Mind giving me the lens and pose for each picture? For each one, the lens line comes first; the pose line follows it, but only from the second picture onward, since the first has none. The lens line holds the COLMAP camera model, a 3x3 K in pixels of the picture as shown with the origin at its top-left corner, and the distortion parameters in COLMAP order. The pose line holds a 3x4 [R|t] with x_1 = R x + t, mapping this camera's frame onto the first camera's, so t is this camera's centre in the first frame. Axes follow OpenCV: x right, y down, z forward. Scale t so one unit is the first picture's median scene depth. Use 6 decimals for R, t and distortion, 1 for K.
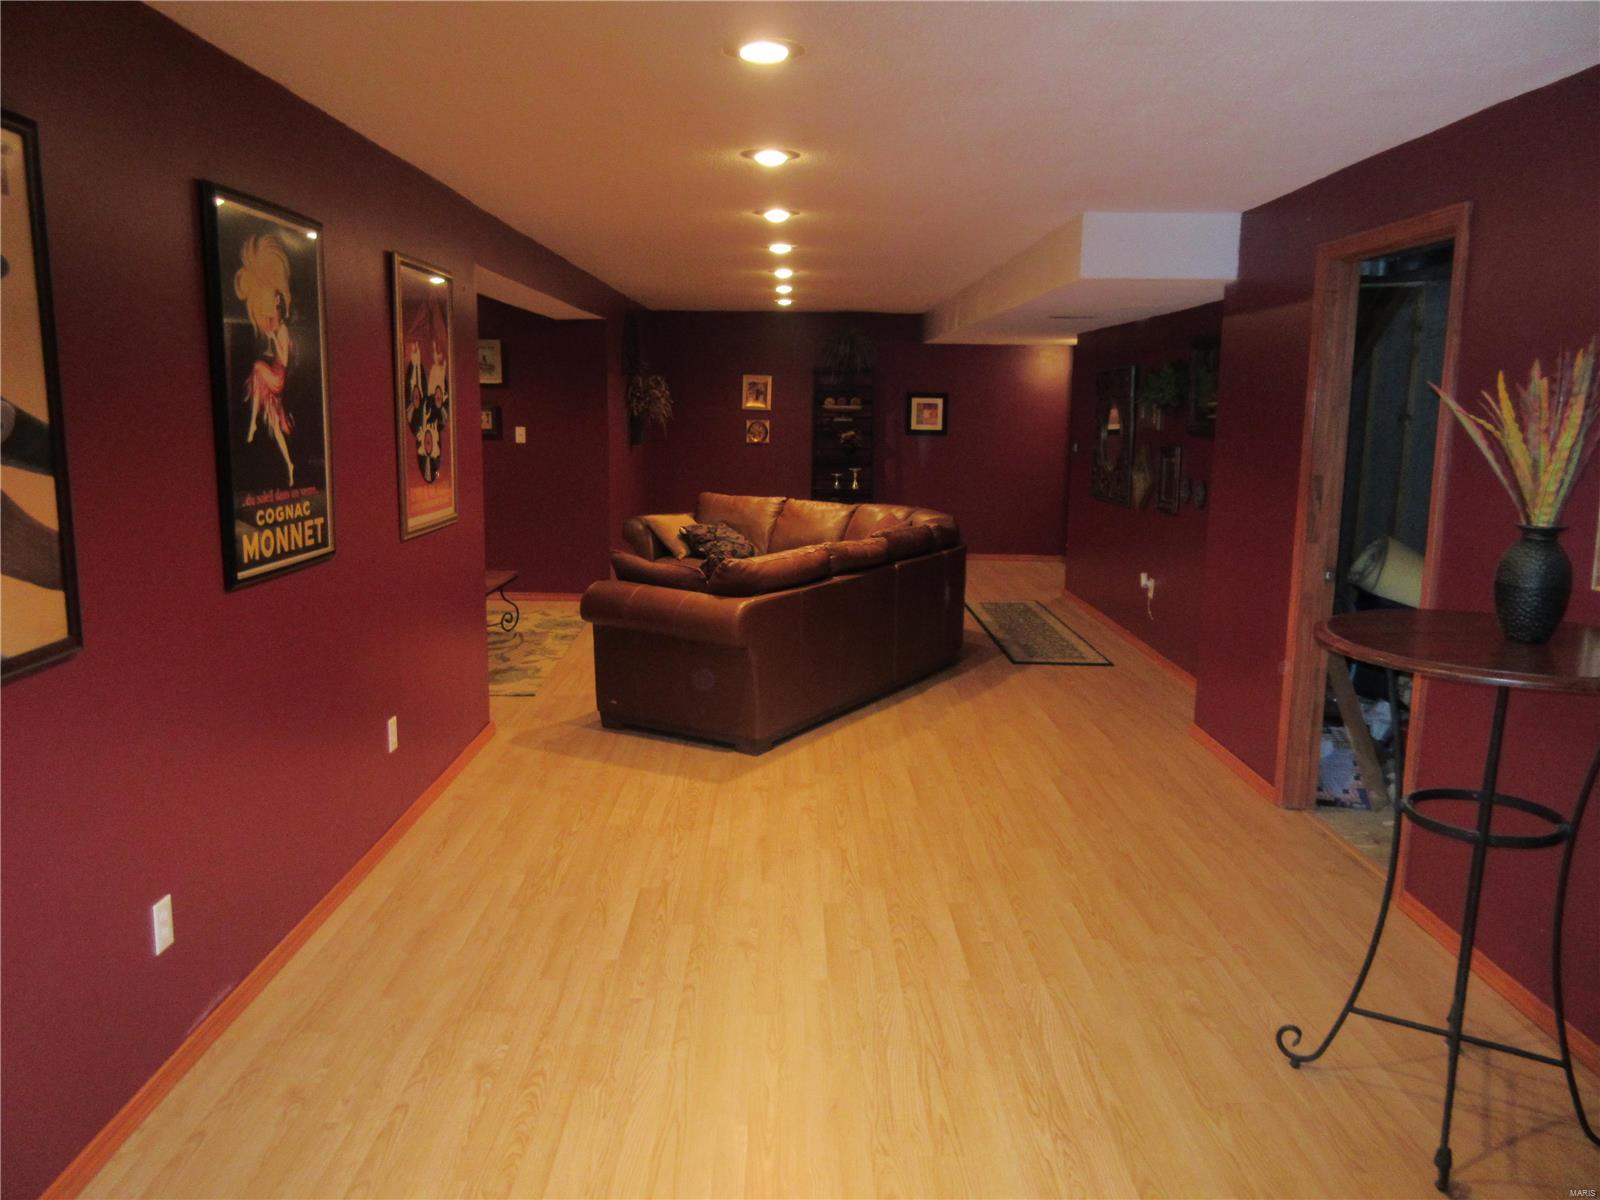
lens RADIAL K [[1186.7, 0, 797.3], [0, 1186.7, 598.9], [0, 0, 1]] dist [-0.000807, -0.003870]
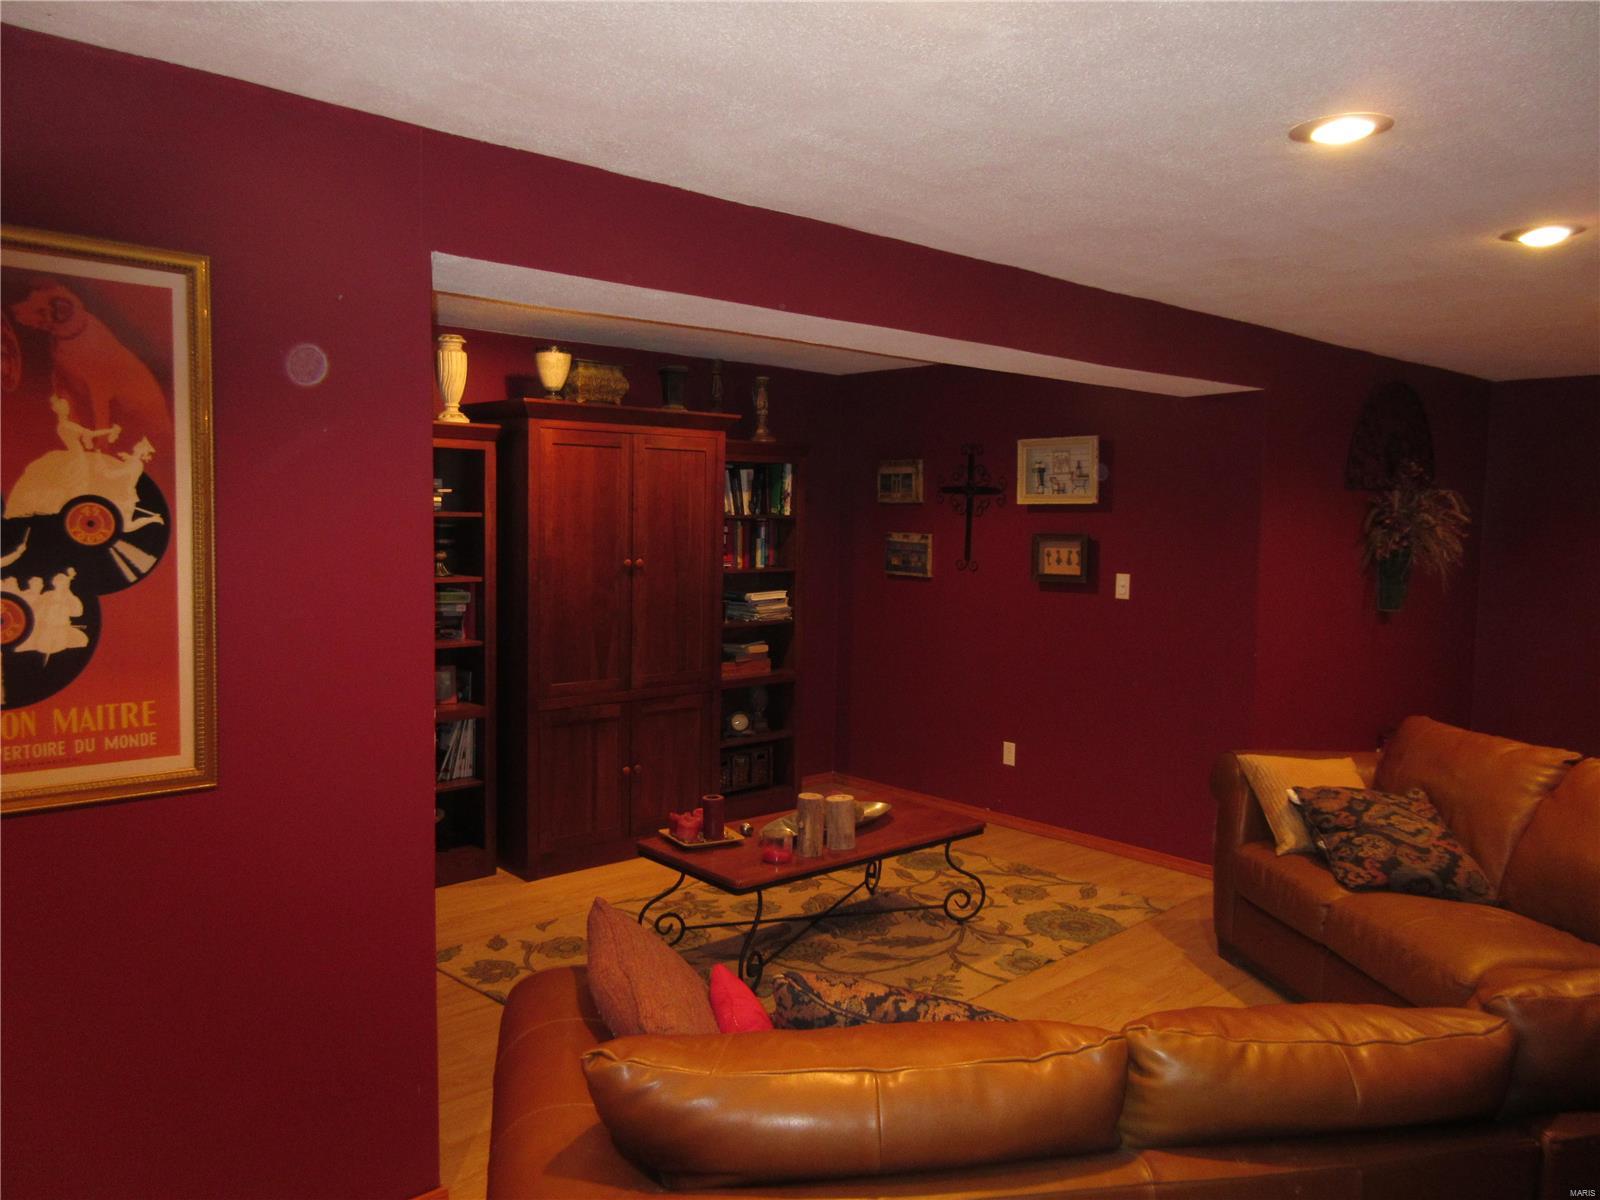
lens RADIAL K [[1186.7, 0, 802.5], [0, 1186.7, 593.8], [0, 0, 1]] dist [-0.000807, -0.003870]
pose [[0.668373, 0.042456, -0.742614, 0.119621], [-0.125990, 0.990406, -0.056772, -0.083195], [0.733079, 0.131507, 0.667309, 0.496501]]
